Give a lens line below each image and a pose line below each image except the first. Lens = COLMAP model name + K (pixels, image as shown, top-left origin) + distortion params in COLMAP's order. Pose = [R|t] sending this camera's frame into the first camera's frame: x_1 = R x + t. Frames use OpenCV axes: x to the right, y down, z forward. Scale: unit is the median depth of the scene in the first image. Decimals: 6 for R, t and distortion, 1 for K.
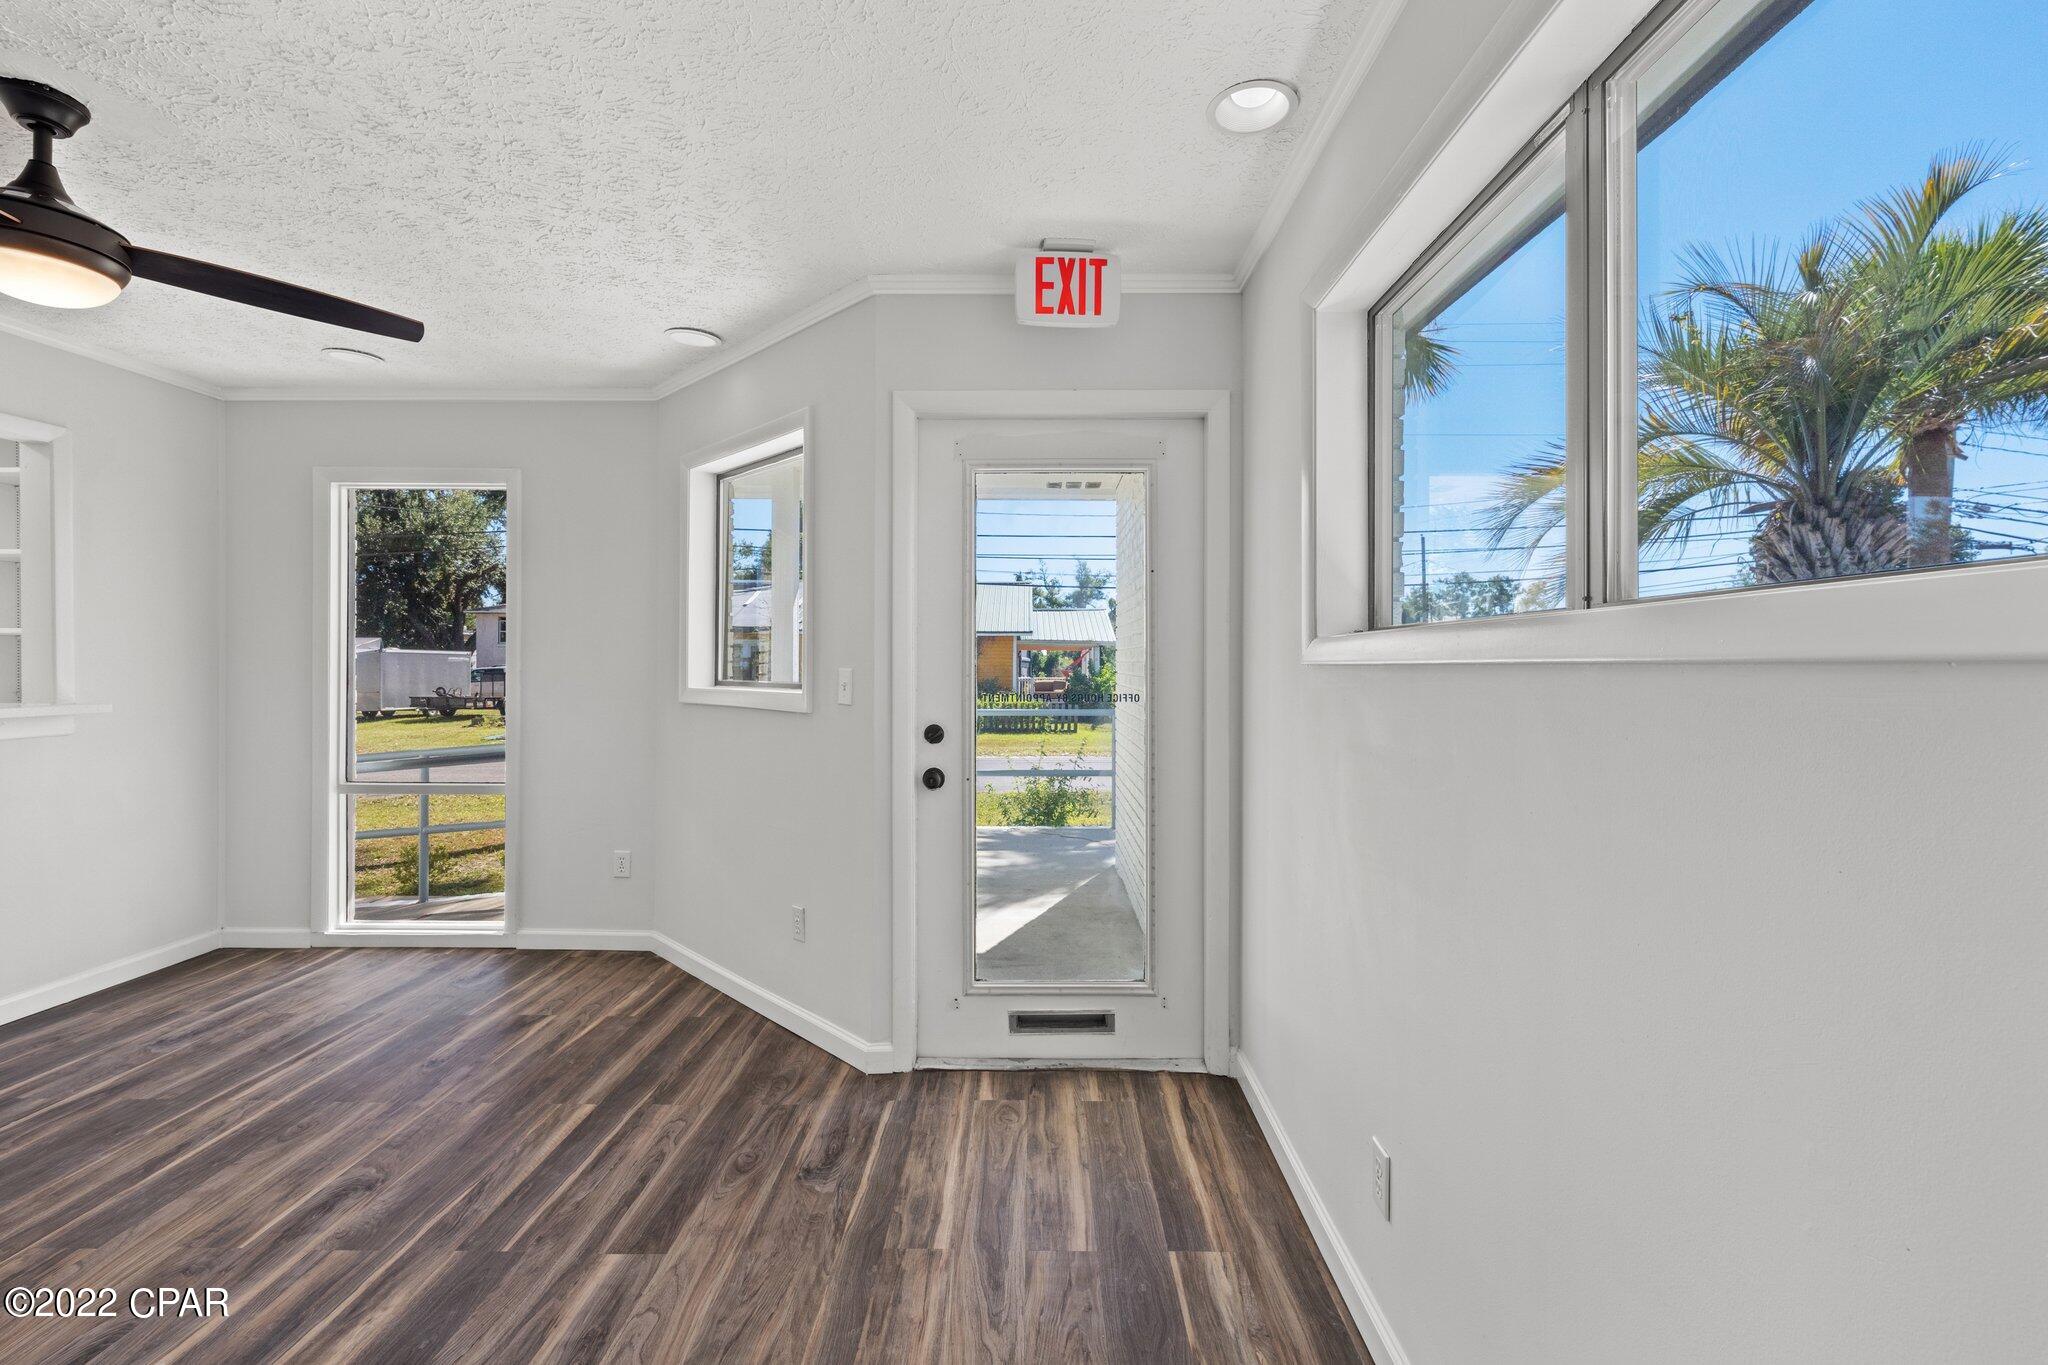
lens RADIAL K [[861.2, 0, 1024.0], [0, 861.2, 664.4], [0, 0, 1]] dist [-0.000675, 0.000362]
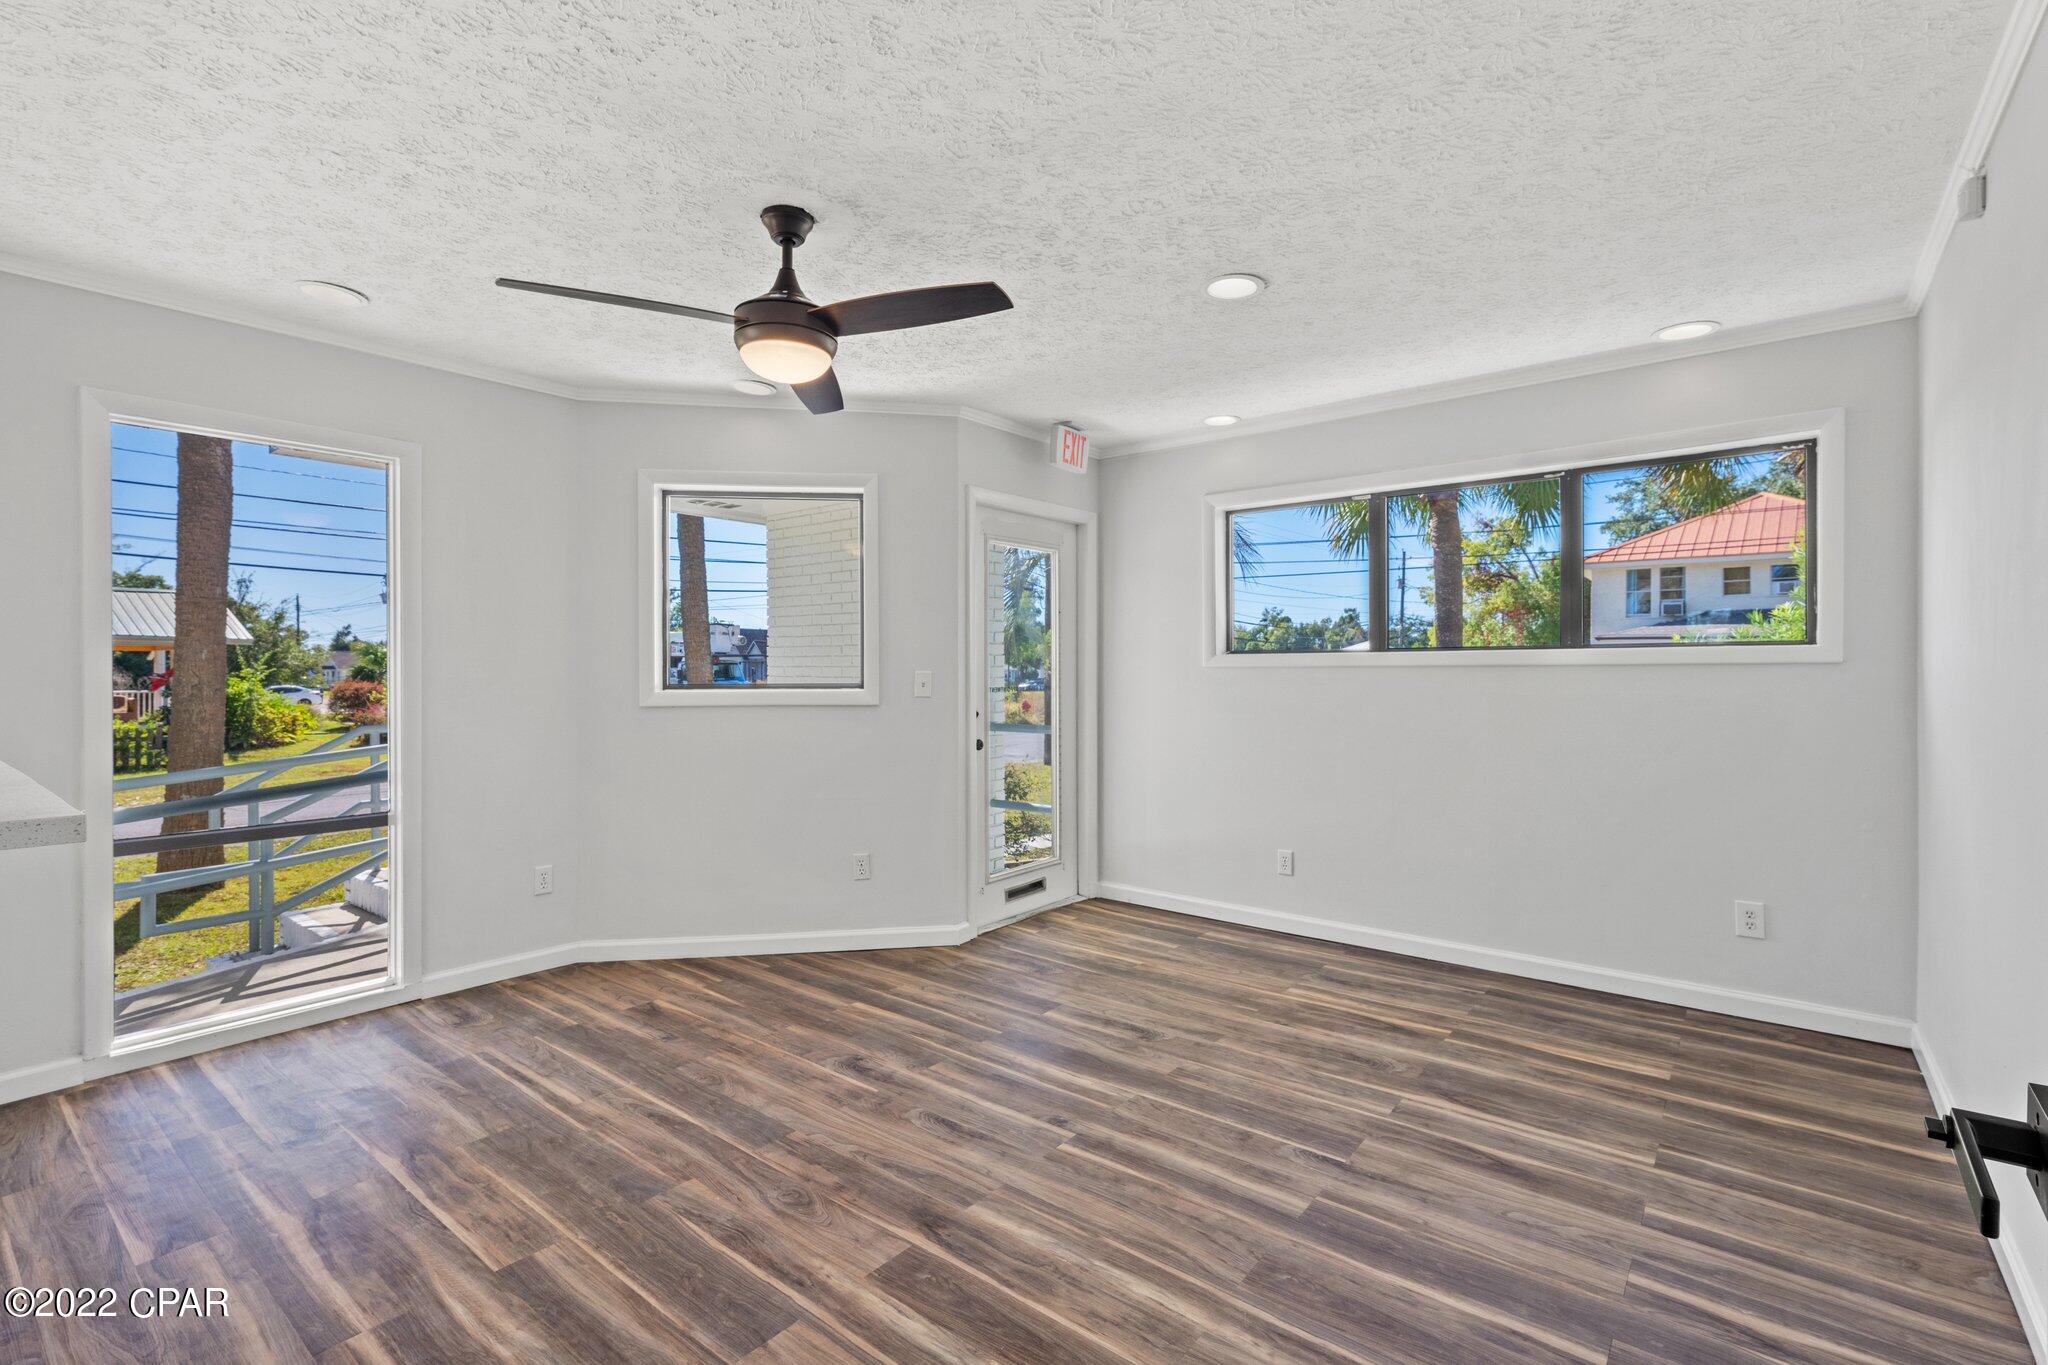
lens RADIAL K [[916.0, 0, 1029.5], [0, 916.0, 676.7], [0, 0, 1]] dist [0.001422, 0.000044]
pose [[0.623197, -0.012199, 0.781970, -1.329208], [0.005037, 0.999920, 0.011584, -0.002764], [-0.782049, -0.003281, 0.623209, -0.074433]]
